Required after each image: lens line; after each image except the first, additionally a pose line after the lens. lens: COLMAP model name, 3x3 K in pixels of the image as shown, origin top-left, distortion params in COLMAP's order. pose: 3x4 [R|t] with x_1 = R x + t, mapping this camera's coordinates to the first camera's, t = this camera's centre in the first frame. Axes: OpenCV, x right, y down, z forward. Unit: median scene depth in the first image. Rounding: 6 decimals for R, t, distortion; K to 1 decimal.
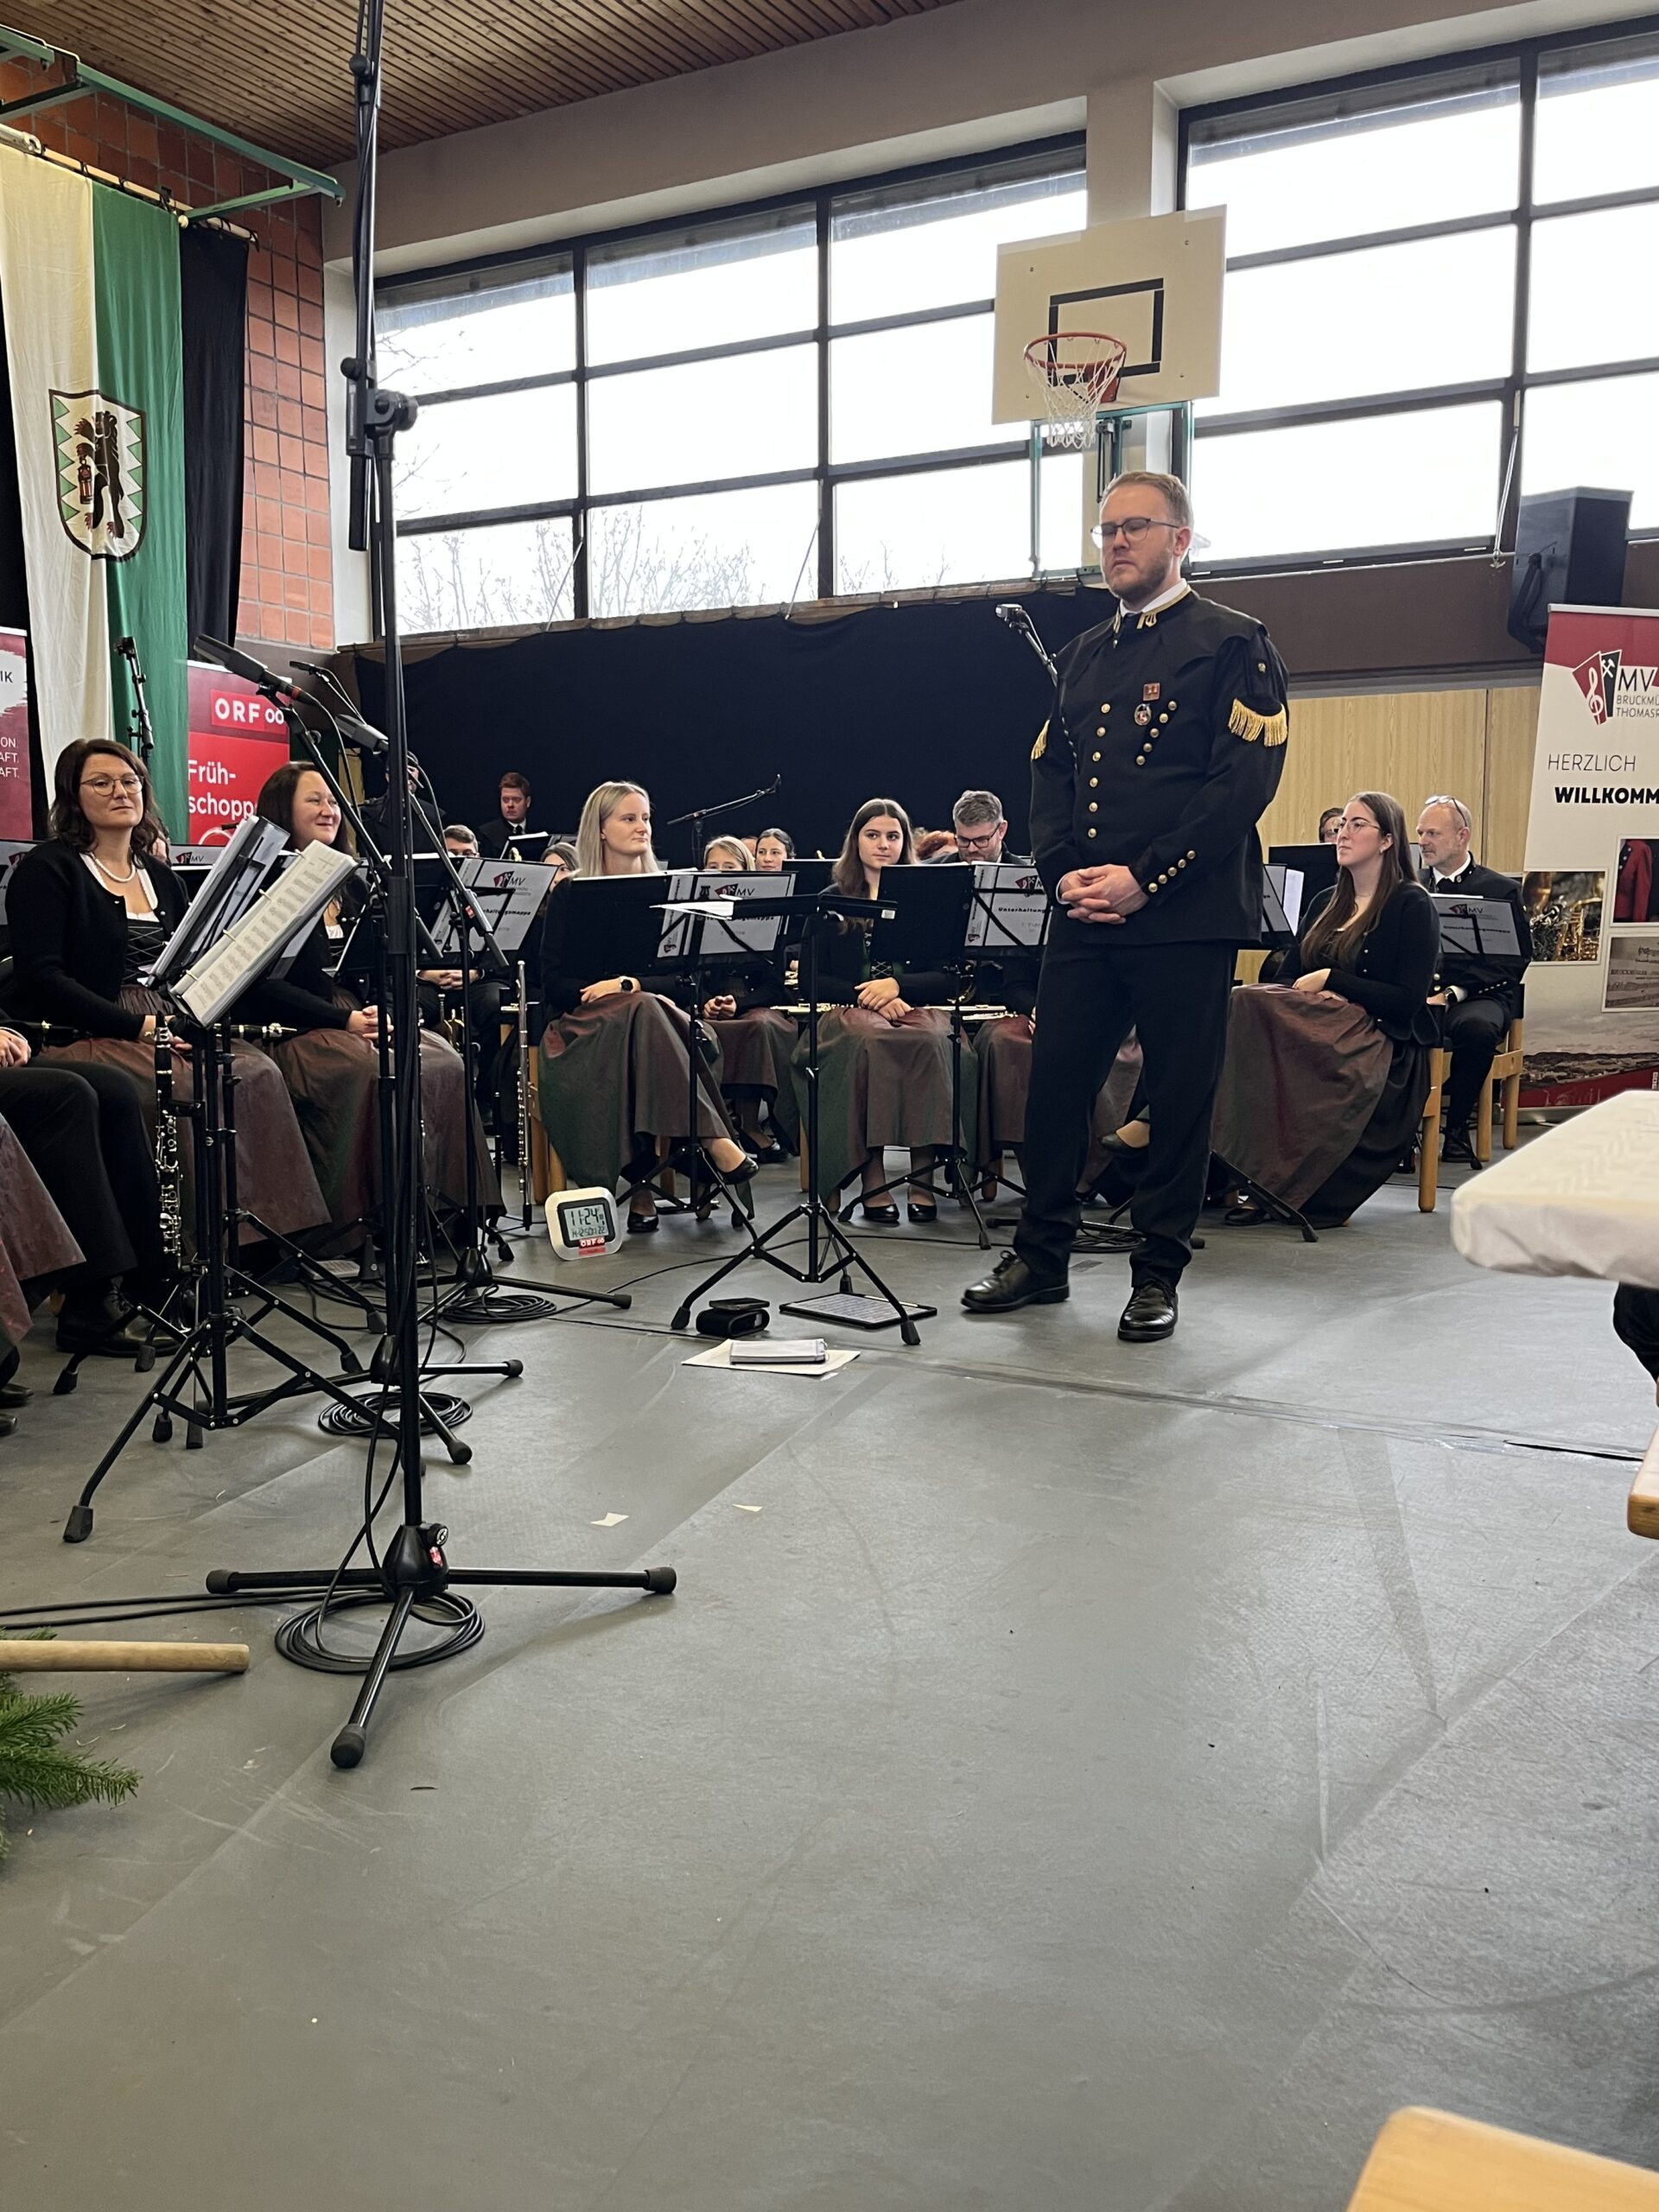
lens RADIAL K [[1880.5, 0, 837.3], [0, 1880.5, 1094.4], [0, 0, 1]] dist [0.047534, -0.046495]
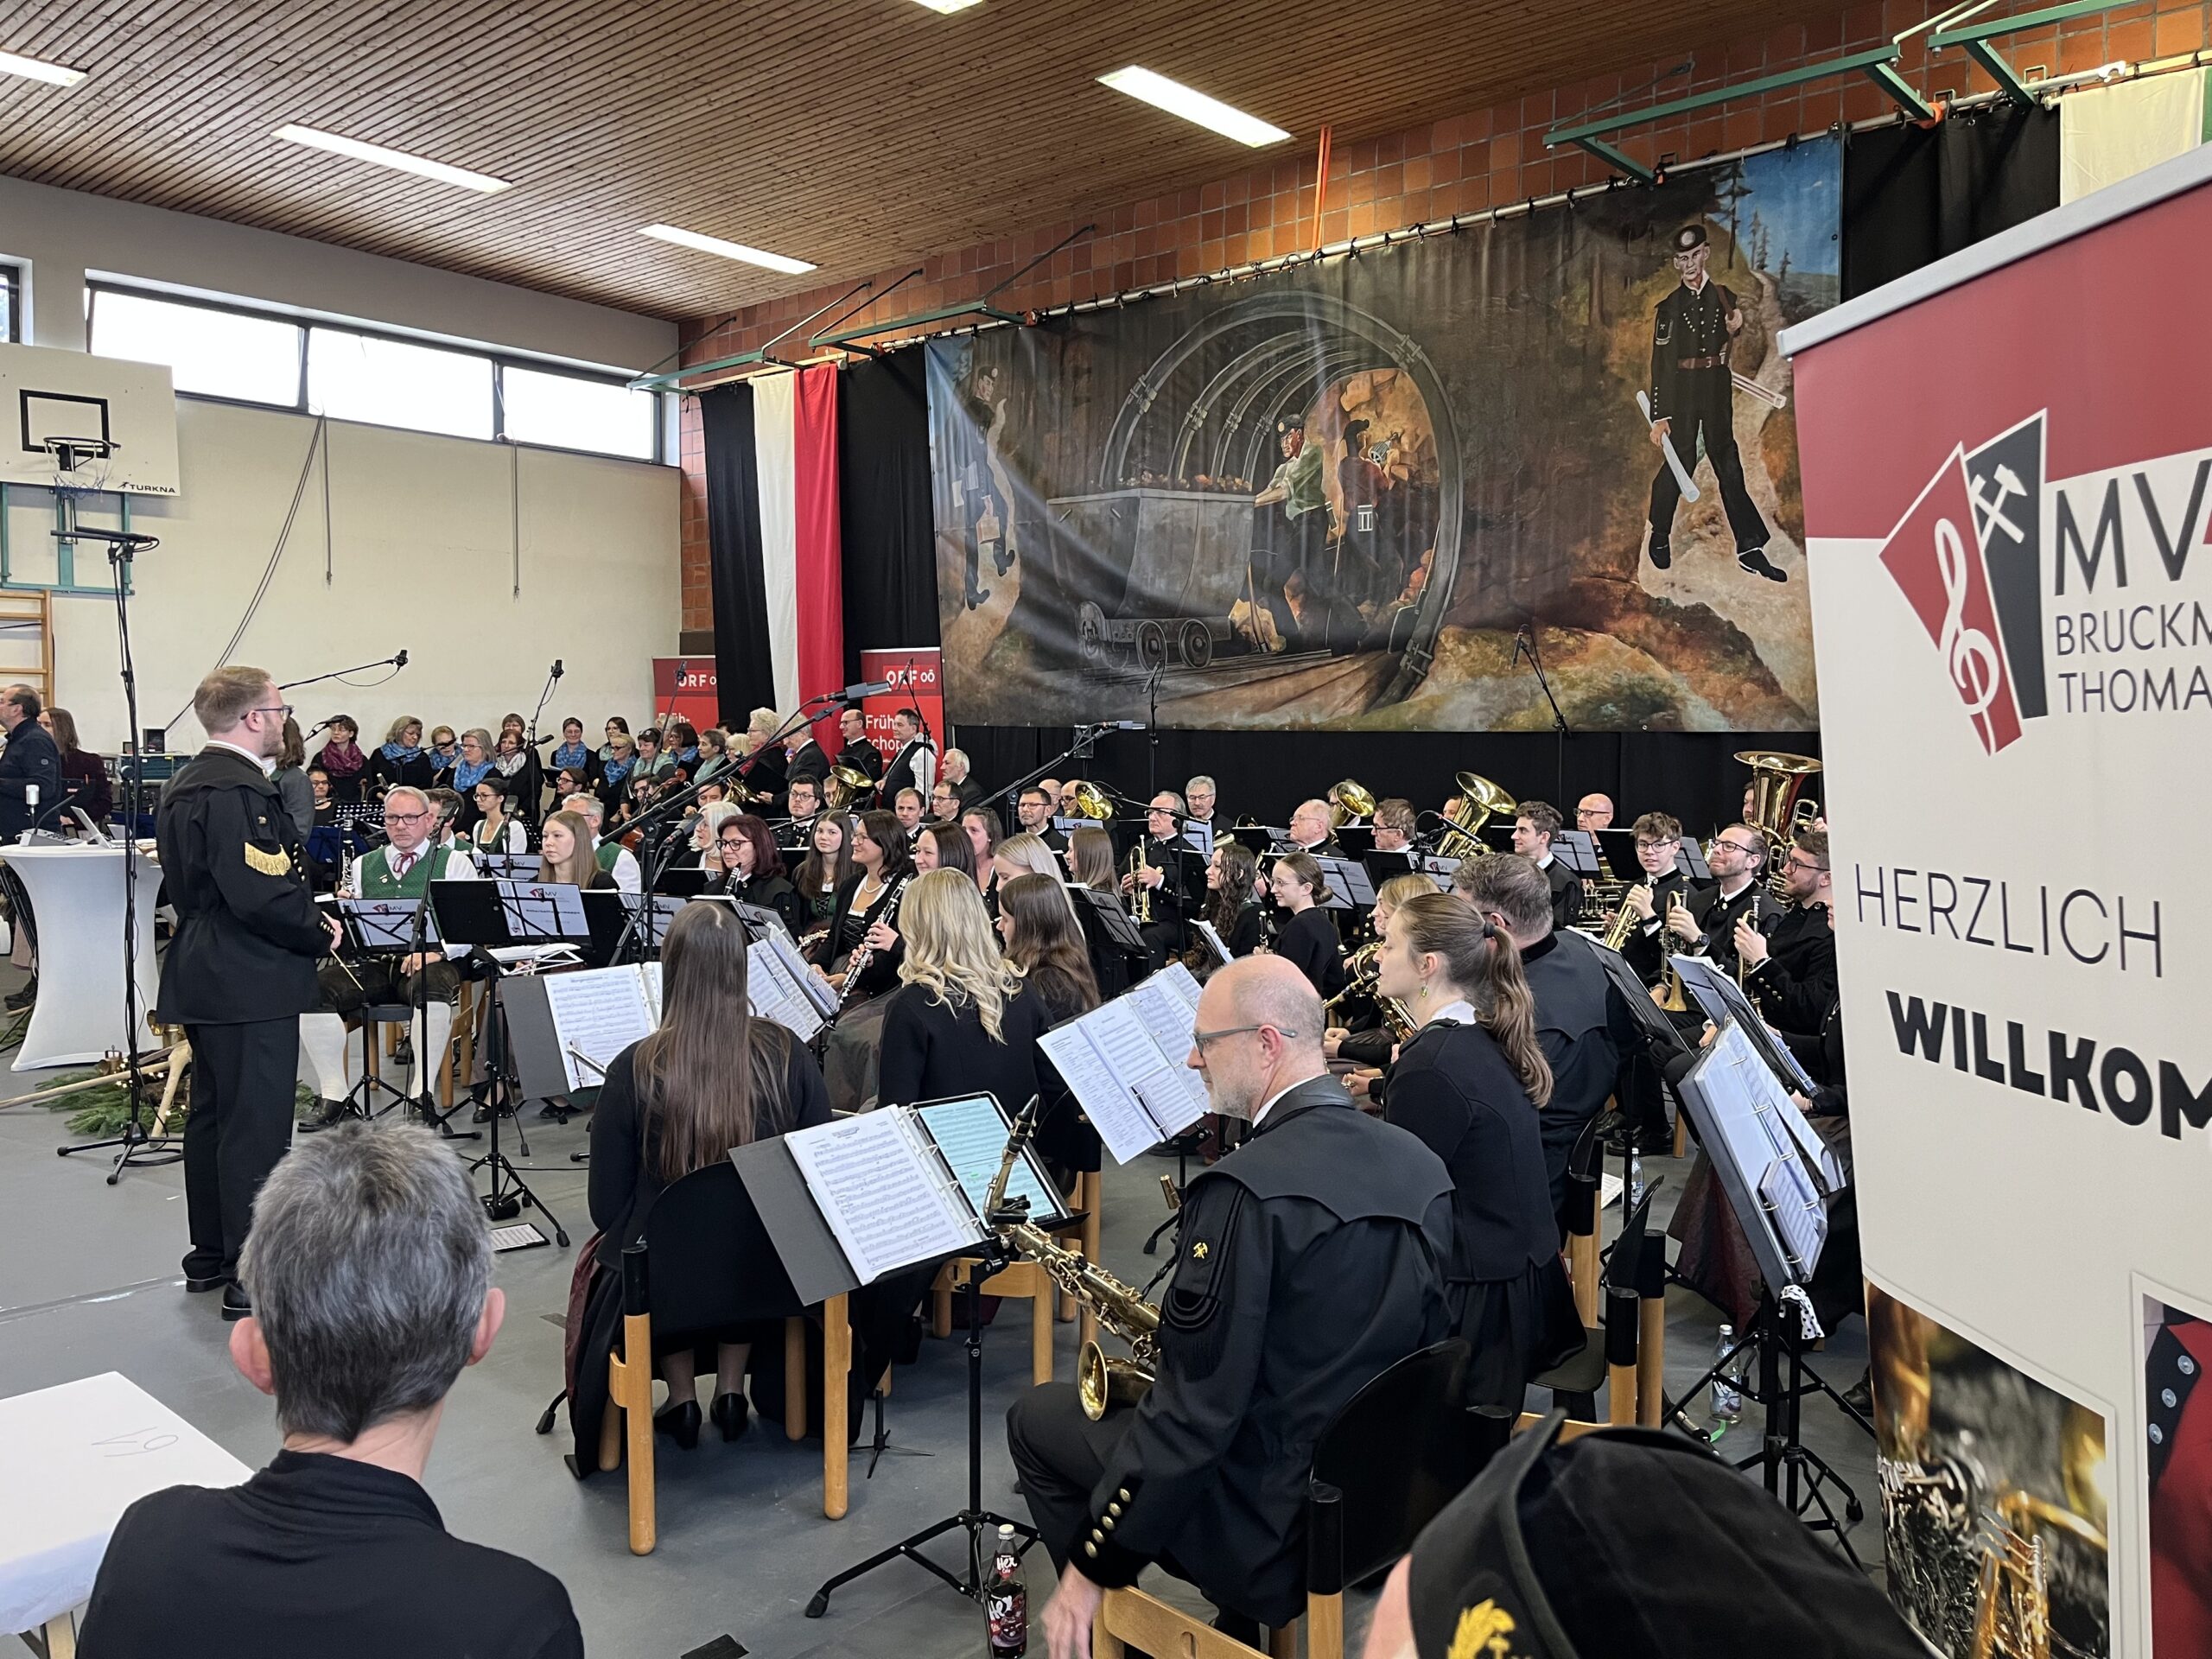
lens RADIAL K [[1678.8, 0, 1133.4], [0, 1678.8, 826.9], [0, 0, 1]] dist [0.059730, -0.081793]
pose [[-0.226496, 0.055186, -0.972447, 0.860442], [-0.099150, 0.991901, 0.079383, -0.264438], [0.968952, 0.114398, -0.219190, 1.300538]]
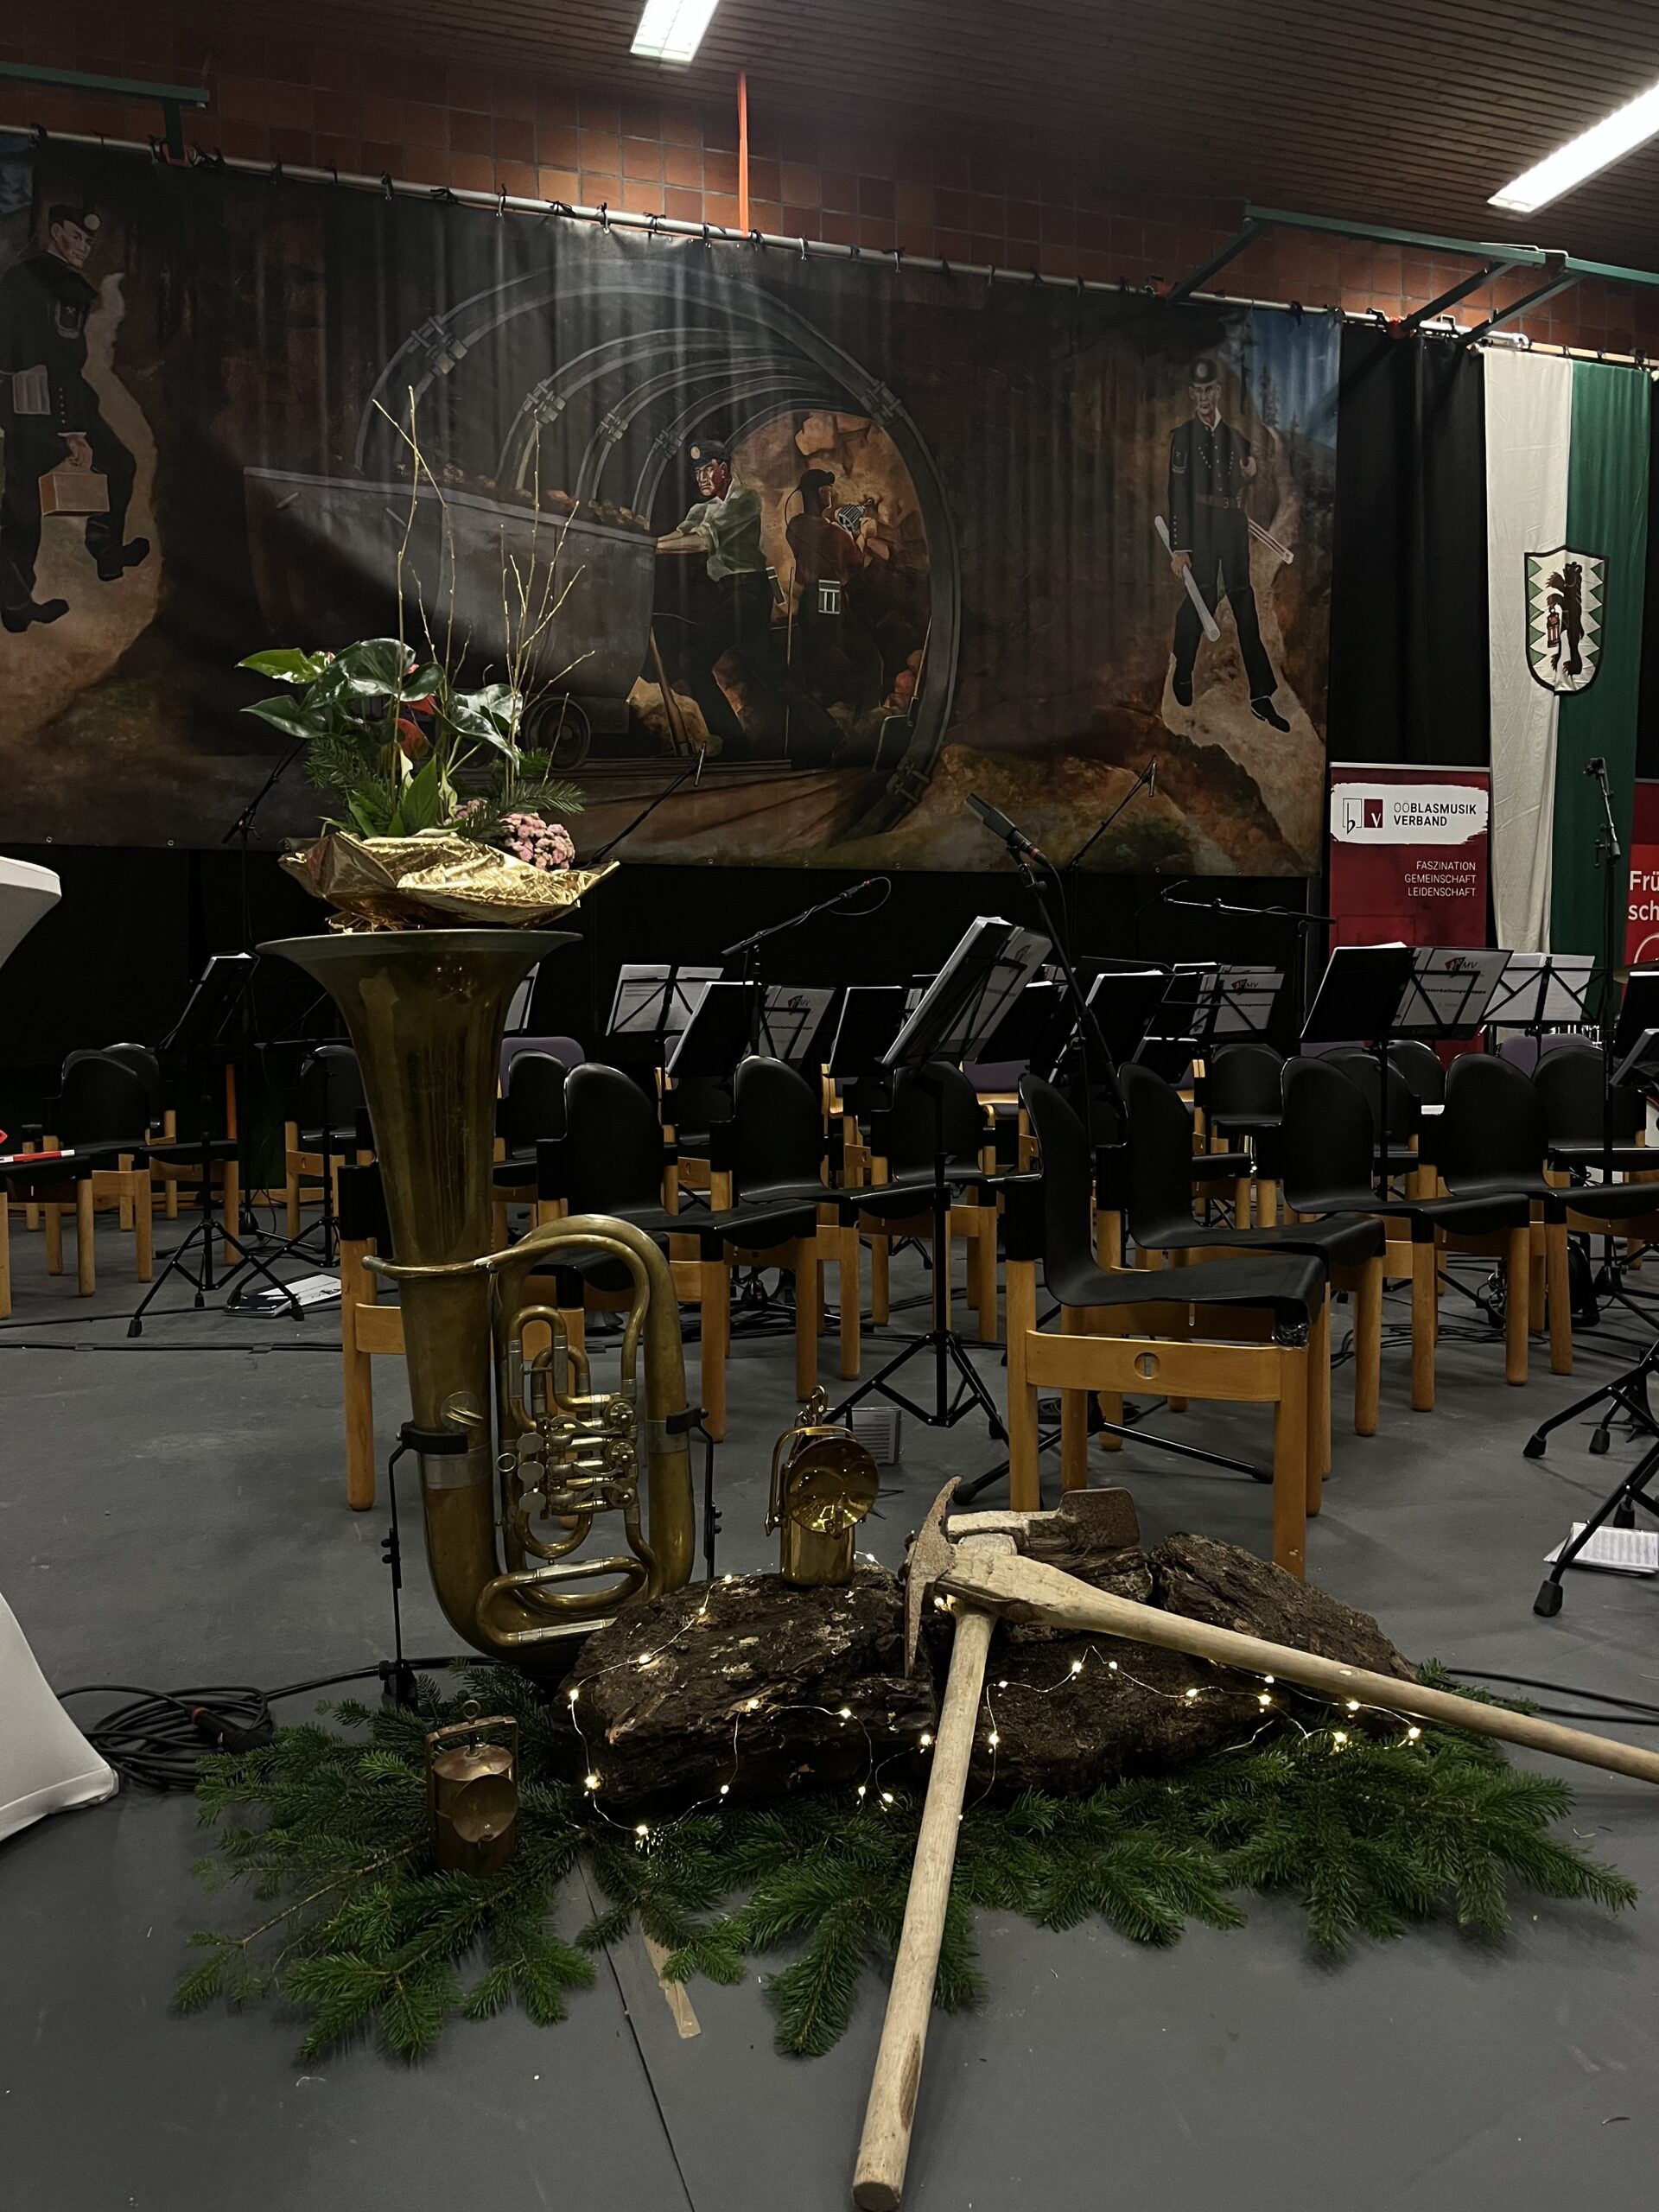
lens RADIAL K [[1670.6, 0, 840.8], [0, 1670.6, 1096.7], [0, 0, 1]] dist [0.040345, -0.046788]
pose [[0.728391, 0.028116, -0.684585, -0.028709], [-0.060122, 0.997926, -0.022984, -0.002121], [0.682519, 0.057900, 0.728571, 0.021962]]
